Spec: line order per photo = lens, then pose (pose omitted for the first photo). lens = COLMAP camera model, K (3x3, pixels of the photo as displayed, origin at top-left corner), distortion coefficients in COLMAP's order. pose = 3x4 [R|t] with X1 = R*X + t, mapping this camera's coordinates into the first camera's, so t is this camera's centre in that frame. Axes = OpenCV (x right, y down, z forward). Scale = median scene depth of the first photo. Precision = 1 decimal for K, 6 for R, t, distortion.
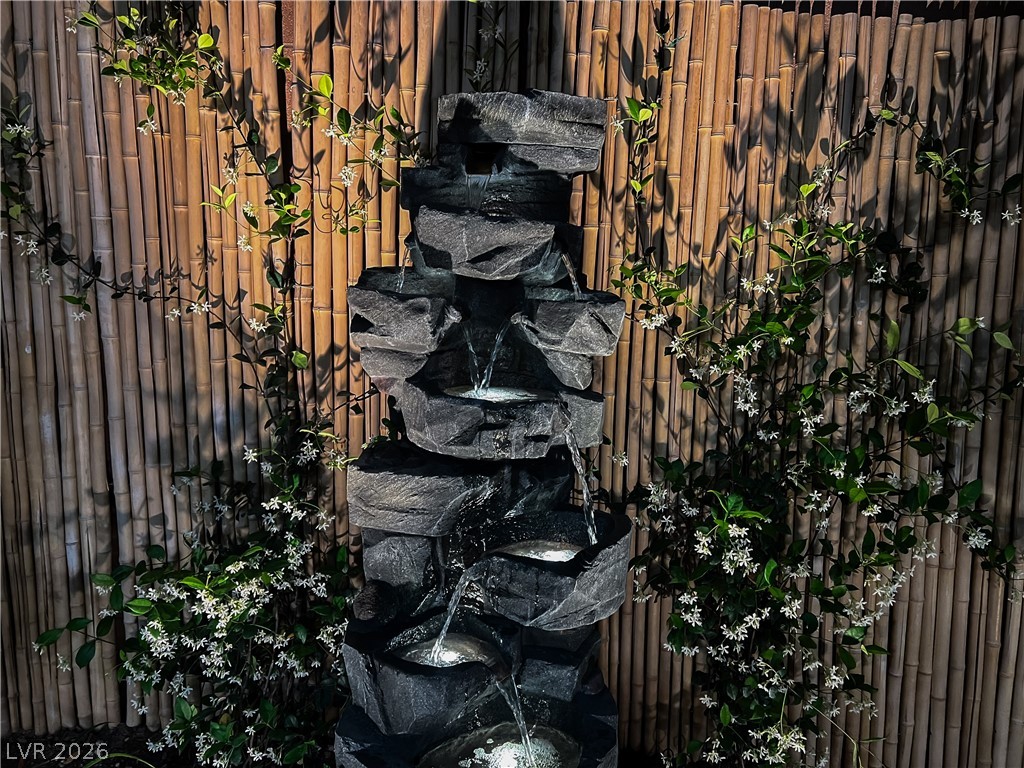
lens RADIAL K [[764.4, 0, 512.8], [0, 764.4, 383.4], [0, 0, 1]] dist [0.041347, -0.017604]
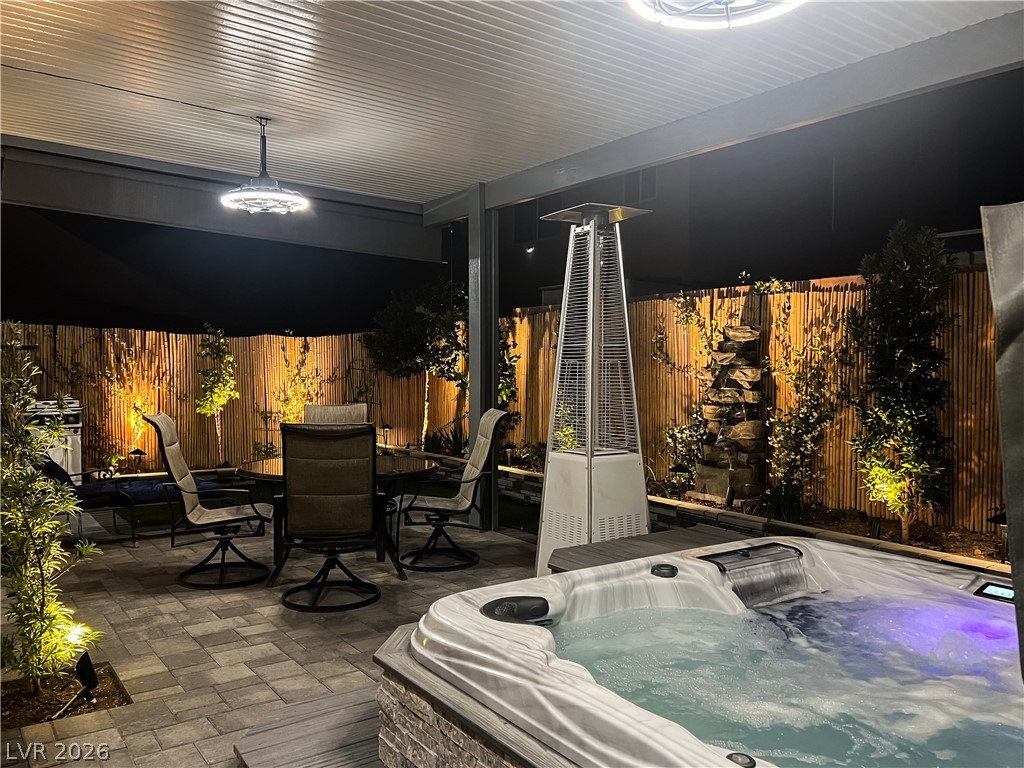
lens RADIAL K [[764.4, 0, 511.5], [0, 764.4, 385.7], [0, 0, 1]] dist [0.041347, -0.017604]
pose [[0.611321, -0.005125, -0.791366, 2.391382], [-0.092252, 0.992700, -0.077692, 0.399566], [0.785987, 0.120500, 0.606386, -2.396894]]
